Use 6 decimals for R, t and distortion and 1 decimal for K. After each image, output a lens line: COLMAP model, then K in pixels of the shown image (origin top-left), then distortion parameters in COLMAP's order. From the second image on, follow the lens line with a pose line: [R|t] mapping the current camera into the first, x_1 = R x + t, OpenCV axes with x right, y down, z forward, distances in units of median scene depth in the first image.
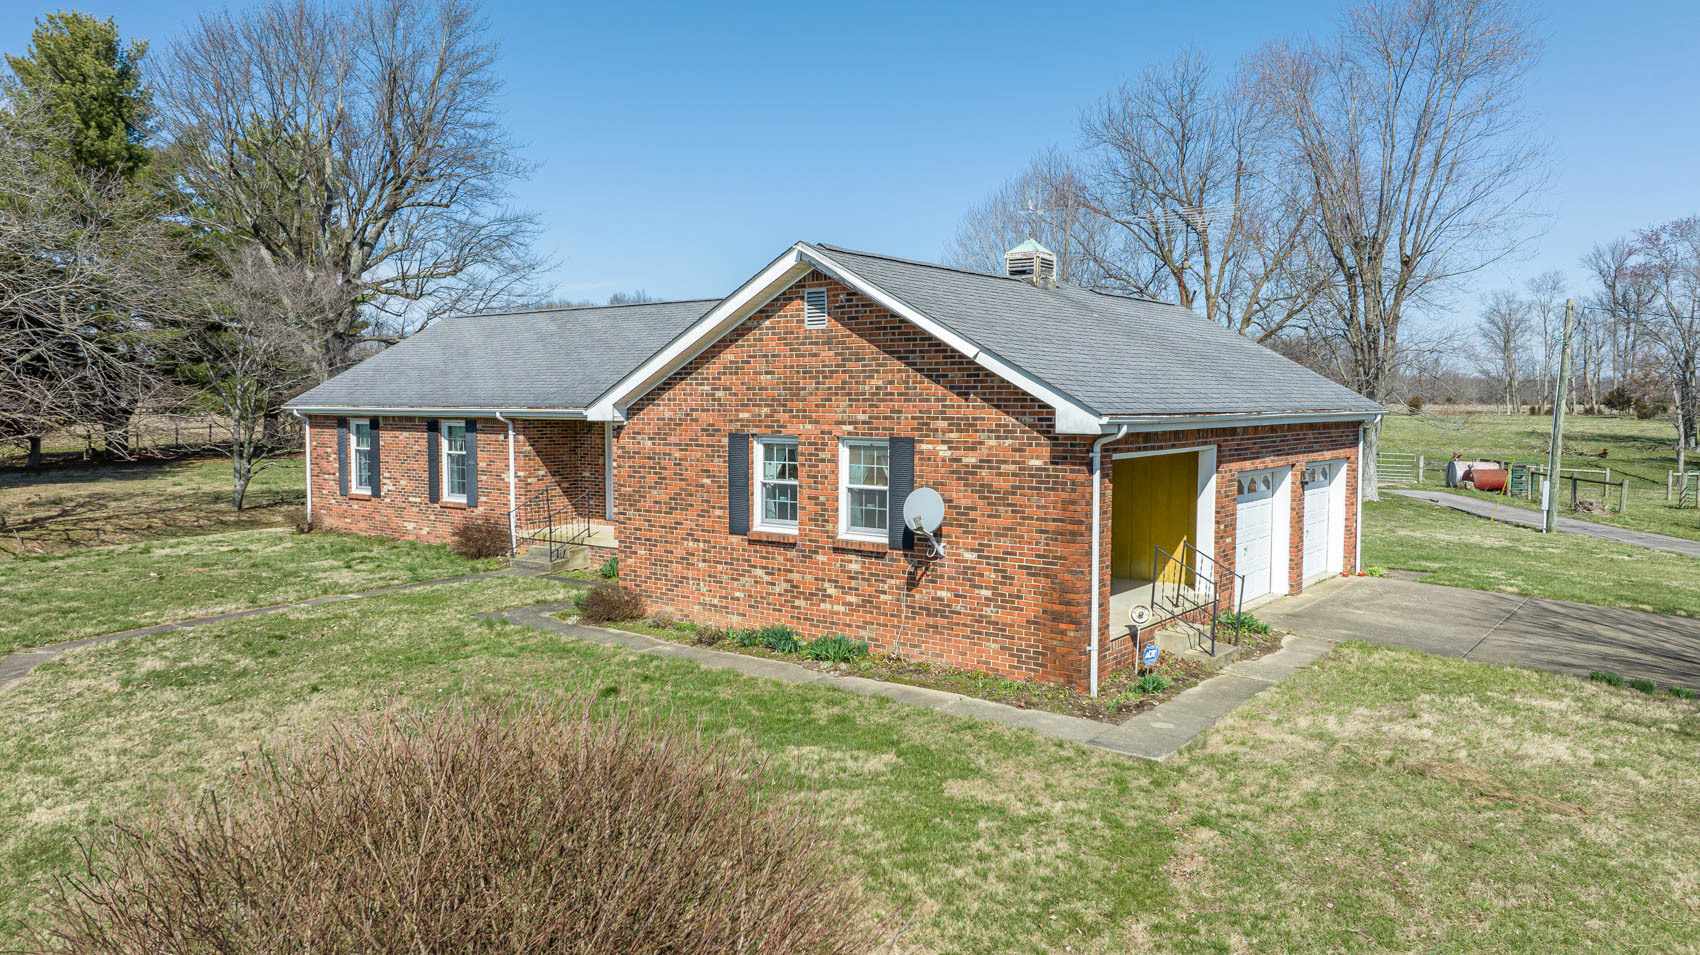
lens RADIAL K [[1191.1, 0, 857.1], [0, 1191.1, 479.3], [0, 0, 1]] dist [-0.022448, 0.038503]
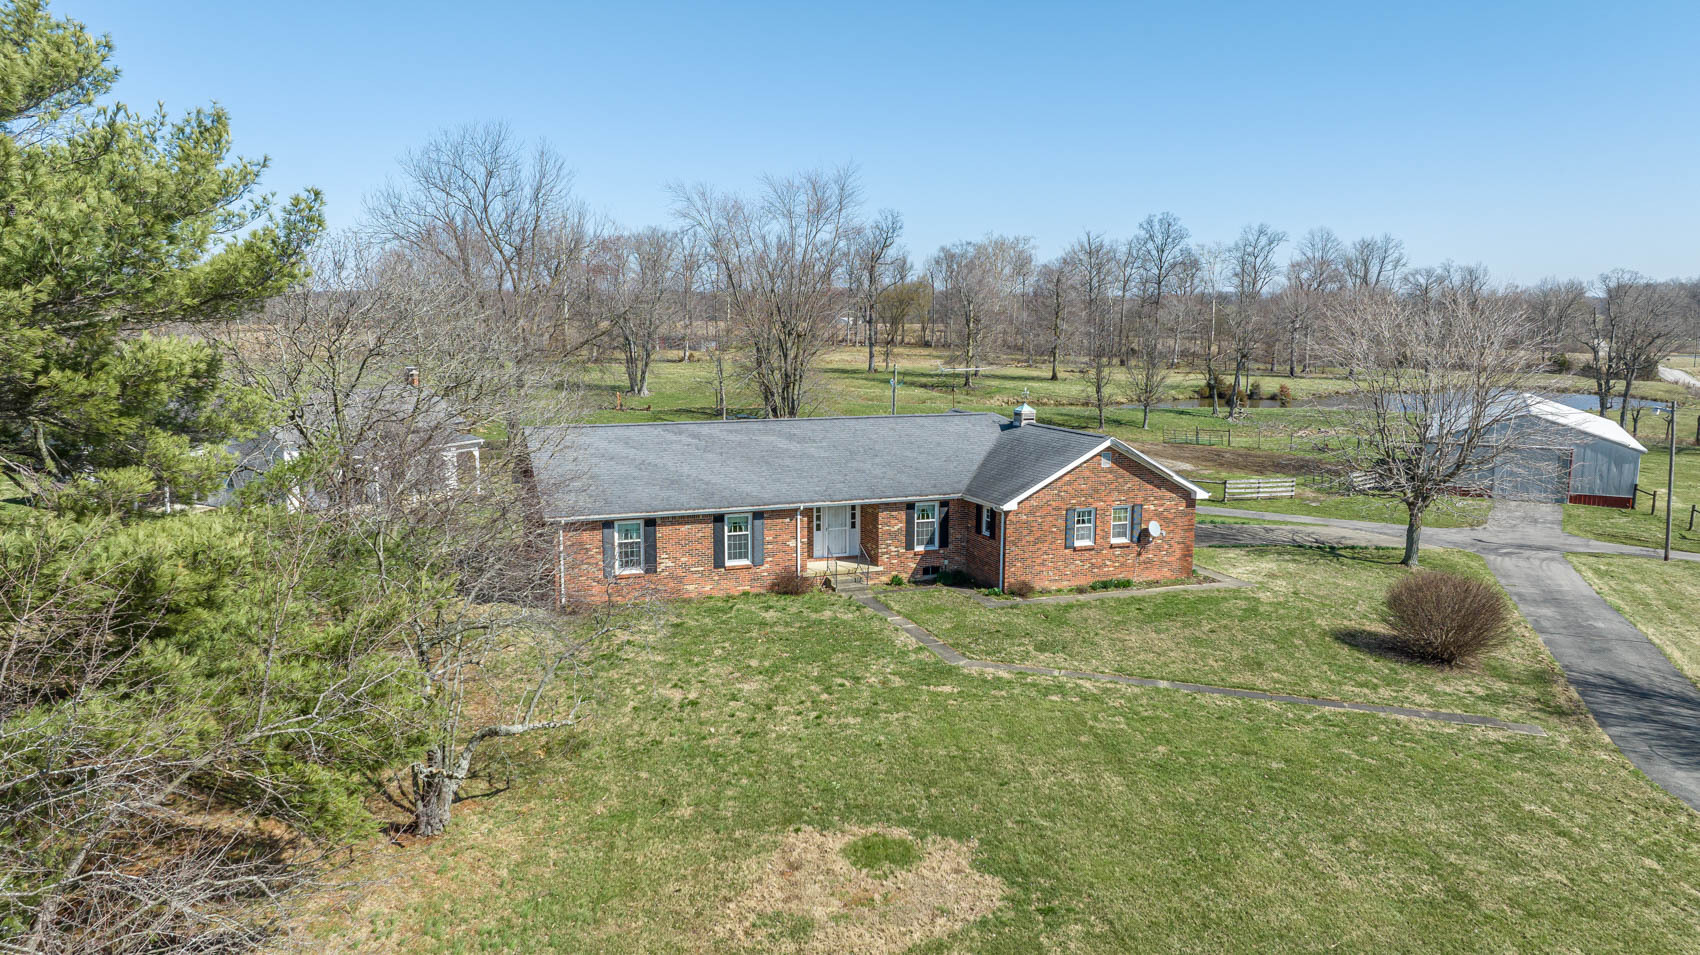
lens RADIAL K [[1191.1, 0, 836.7], [0, 1191.1, 479.5], [0, 0, 1]] dist [-0.022448, 0.038503]
pose [[0.534554, -0.121727, 0.836322, -2.031422], [0.056900, 0.992511, 0.108091, -0.330561], [-0.843217, -0.010194, 0.537477, 0.061426]]
